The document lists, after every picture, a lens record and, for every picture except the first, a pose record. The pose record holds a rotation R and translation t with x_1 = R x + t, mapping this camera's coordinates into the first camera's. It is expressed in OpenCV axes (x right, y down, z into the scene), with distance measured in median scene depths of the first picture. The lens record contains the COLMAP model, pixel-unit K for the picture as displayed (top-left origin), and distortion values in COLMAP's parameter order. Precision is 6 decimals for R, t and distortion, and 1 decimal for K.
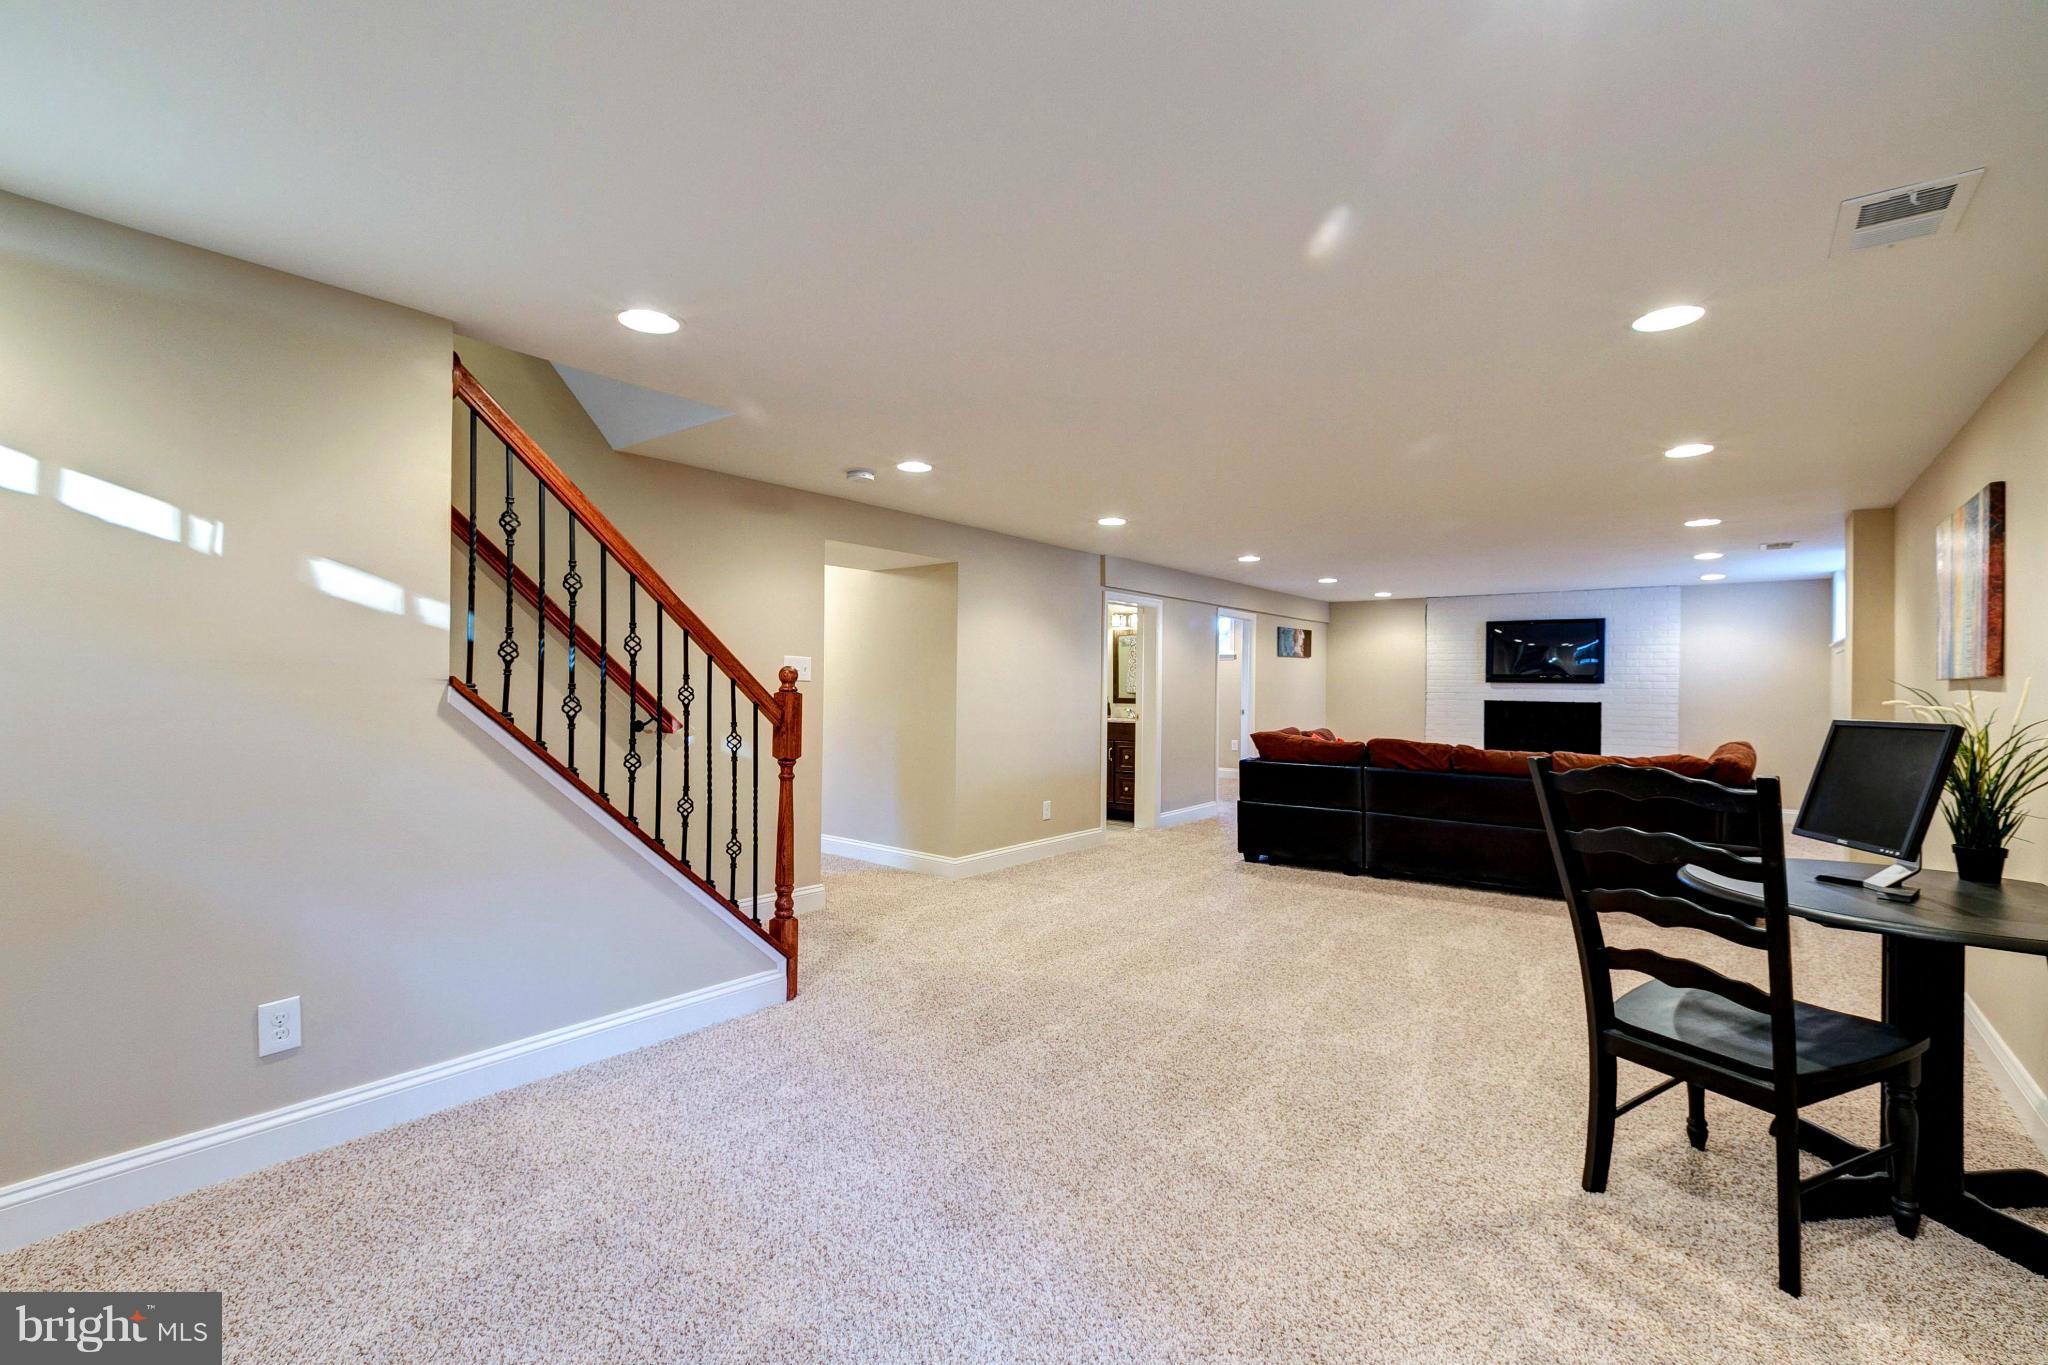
lens RADIAL K [[903.5, 0, 1020.9], [0, 903.5, 680.9], [0, 0, 1]] dist [-0.004408, -0.000527]
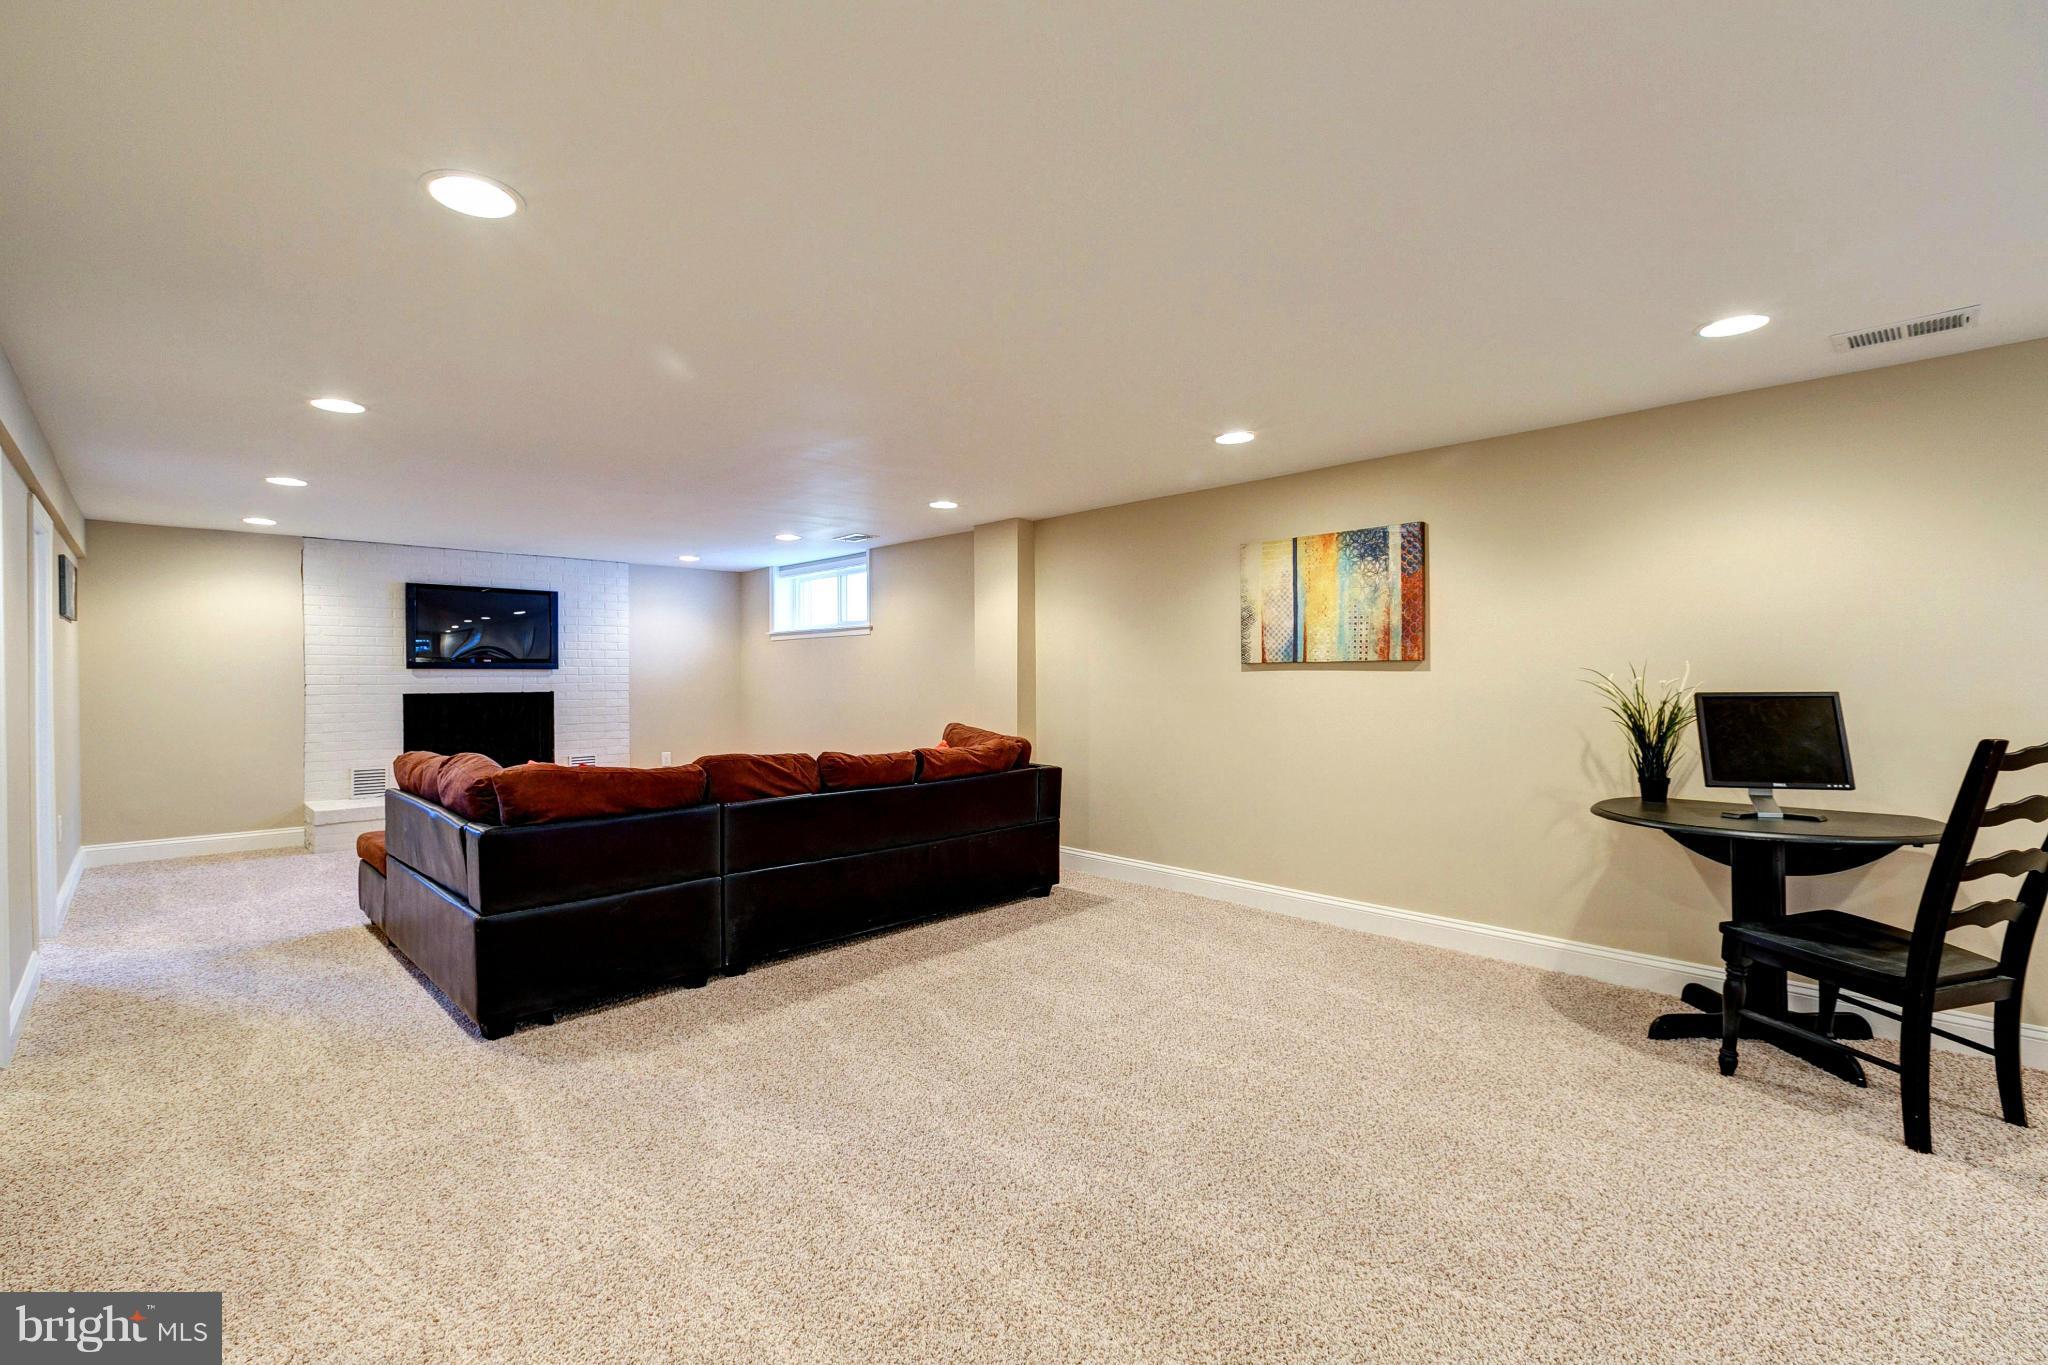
lens RADIAL K [[903.5, 0, 1021.8], [0, 903.5, 693.9], [0, 0, 1]] dist [-0.004408, -0.000527]
pose [[0.145856, -0.028476, 0.988896, -0.124723], [0.001072, 0.999590, 0.028626, 0.001898], [-0.989305, -0.003115, 0.145827, 0.446794]]
